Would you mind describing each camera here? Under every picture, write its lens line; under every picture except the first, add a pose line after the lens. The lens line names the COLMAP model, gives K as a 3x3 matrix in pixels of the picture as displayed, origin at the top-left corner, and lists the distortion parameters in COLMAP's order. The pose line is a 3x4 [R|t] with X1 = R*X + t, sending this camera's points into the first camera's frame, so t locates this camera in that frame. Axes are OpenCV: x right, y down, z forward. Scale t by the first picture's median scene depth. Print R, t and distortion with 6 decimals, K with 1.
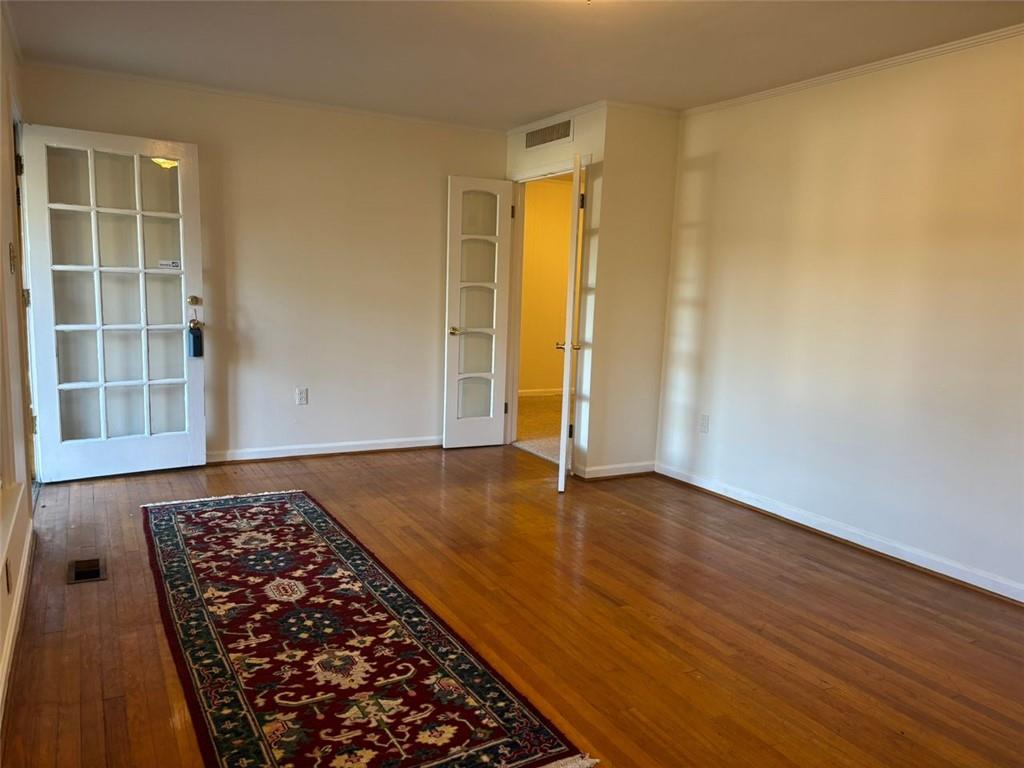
lens RADIAL K [[771.9, 0, 501.7], [0, 771.9, 387.6], [0, 0, 1]] dist [0.051844, -0.047741]
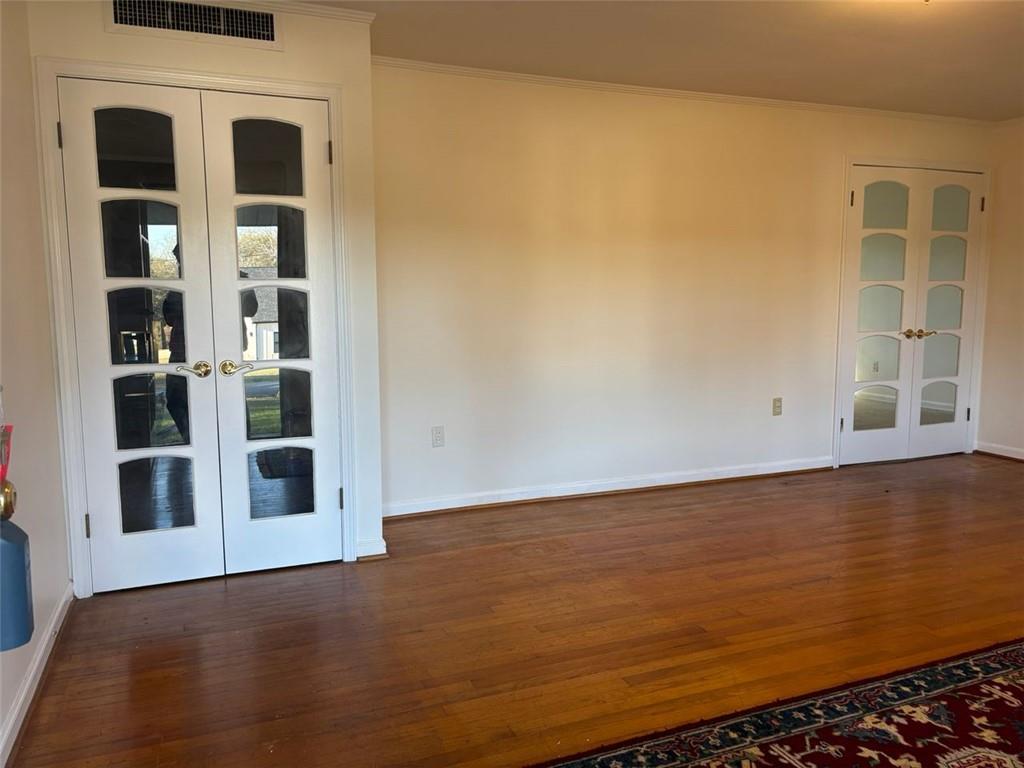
lens RADIAL K [[771.9, 0, 514.4], [0, 771.9, 380.7], [0, 0, 1]] dist [0.051844, -0.047741]
pose [[0.098888, -0.146434, 0.984265, -1.040549], [0.138768, 0.981478, 0.132077, -0.213424], [-0.985375, 0.123524, 0.117377, 1.467805]]
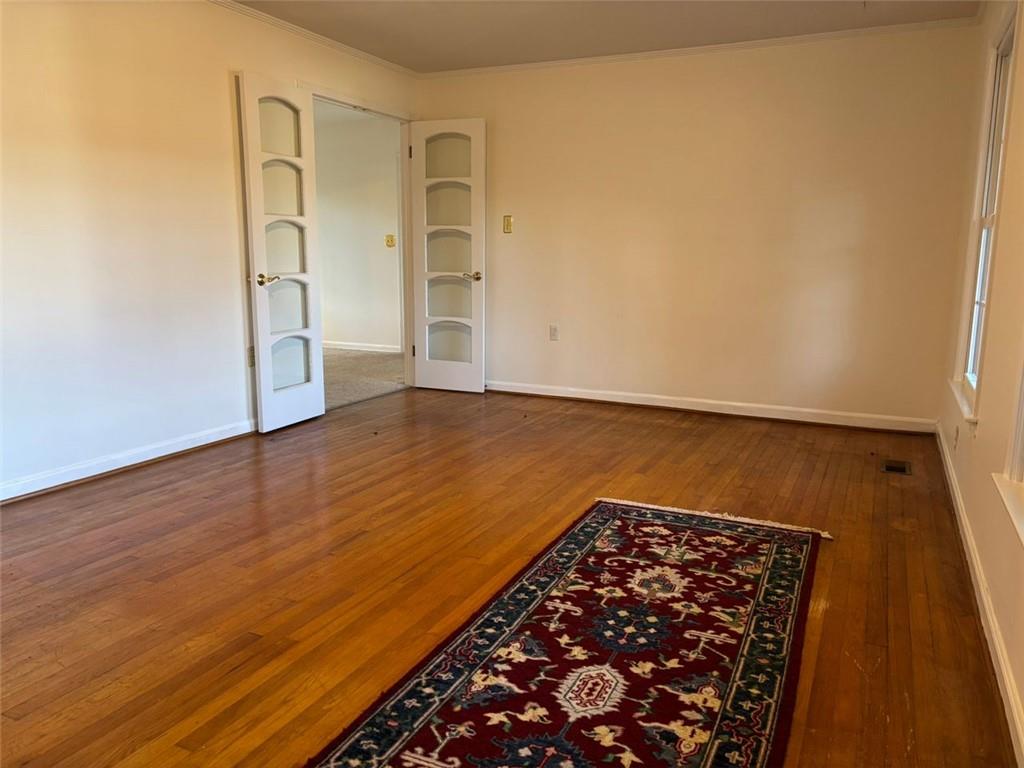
lens RADIAL K [[771.9, 0, 510.4], [0, 771.9, 380.9], [0, 0, 1]] dist [0.051844, -0.047741]
pose [[-0.589848, -0.172444, 0.788887, -0.800025], [0.077875, 0.960231, 0.268125, -0.171318], [-0.803750, 0.219588, -0.552962, 1.562567]]
